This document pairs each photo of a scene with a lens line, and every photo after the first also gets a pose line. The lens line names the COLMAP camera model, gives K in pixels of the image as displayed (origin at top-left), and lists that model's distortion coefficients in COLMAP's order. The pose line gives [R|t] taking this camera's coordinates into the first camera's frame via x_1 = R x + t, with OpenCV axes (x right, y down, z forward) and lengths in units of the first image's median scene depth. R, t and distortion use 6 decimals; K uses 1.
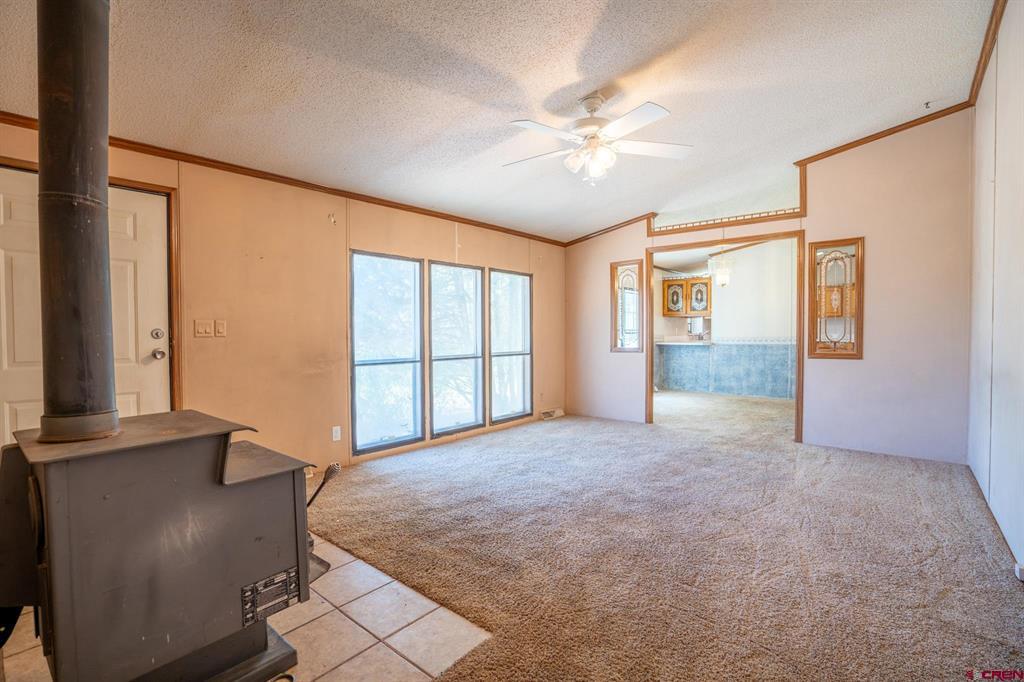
lens RADIAL K [[478.6, 0, 502.9], [0, 478.6, 345.6], [0, 0, 1]] dist [-0.045144, 0.000422]
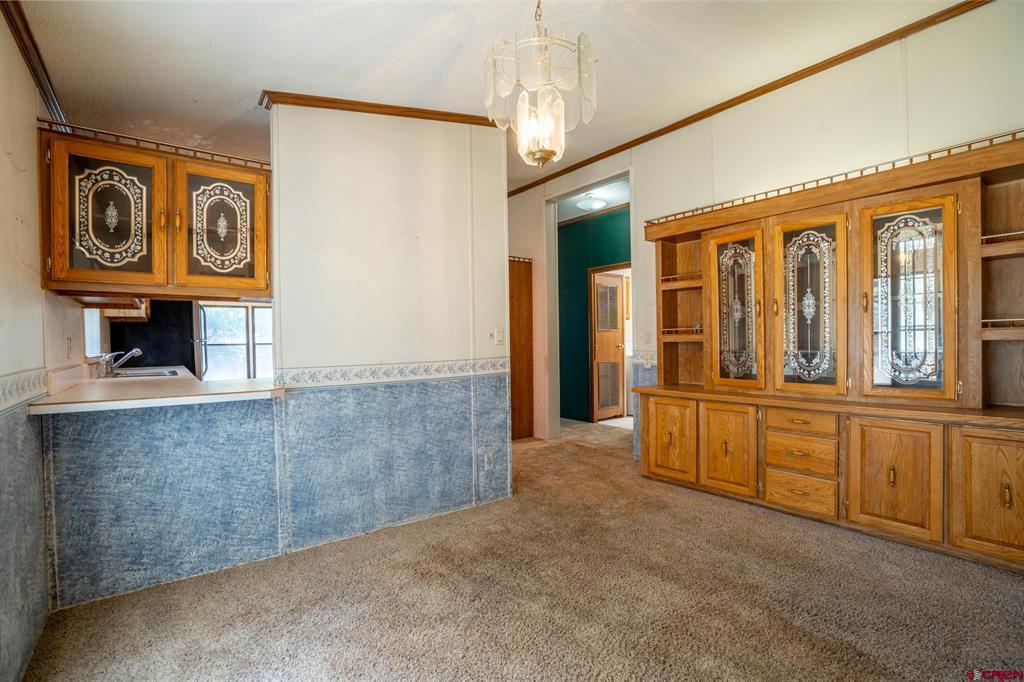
lens RADIAL K [[472.9, 0, 511.7], [0, 472.9, 344.3], [0, 0, 1]] dist [-0.059555, 0.022551]
pose [[0.193078, -0.002266, 0.981181, 0.247235], [0.041986, 0.999100, -0.005954, -0.034462], [-0.980285, 0.042346, 0.192999, 1.102946]]
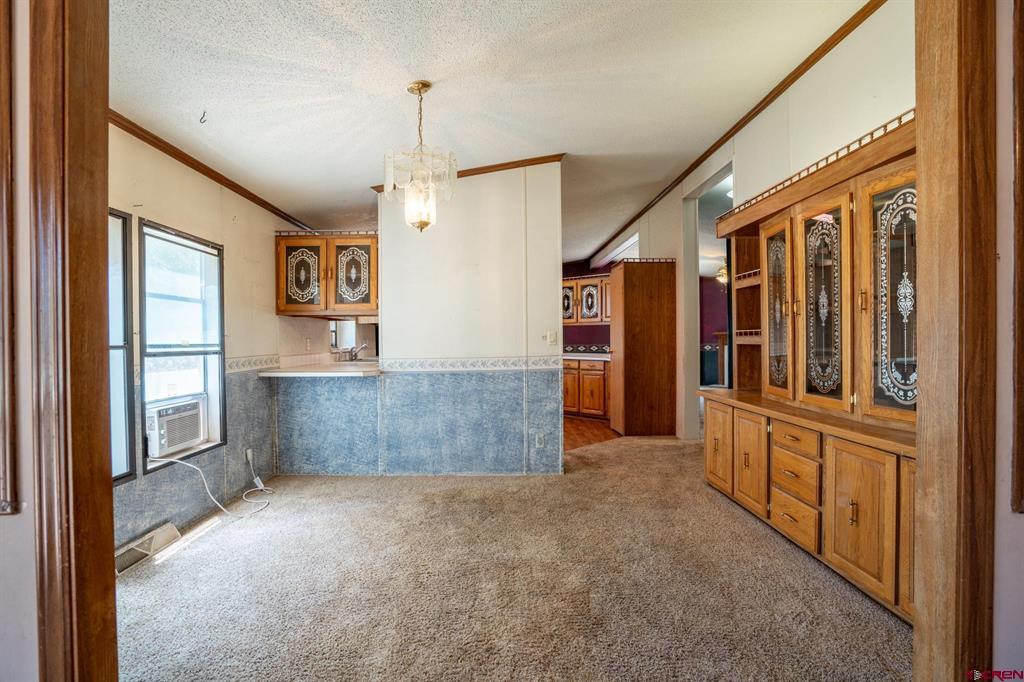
lens RADIAL K [[483.9, 0, 512.0], [0, 483.9, 341.0], [0, 0, 1]] dist [-0.067939, 0.028515]
pose [[0.743384, -0.003204, 0.668858, 0.294582], [0.024086, 0.999468, -0.021981, -0.029944], [-0.668432, 0.032450, 0.743065, 0.756491]]
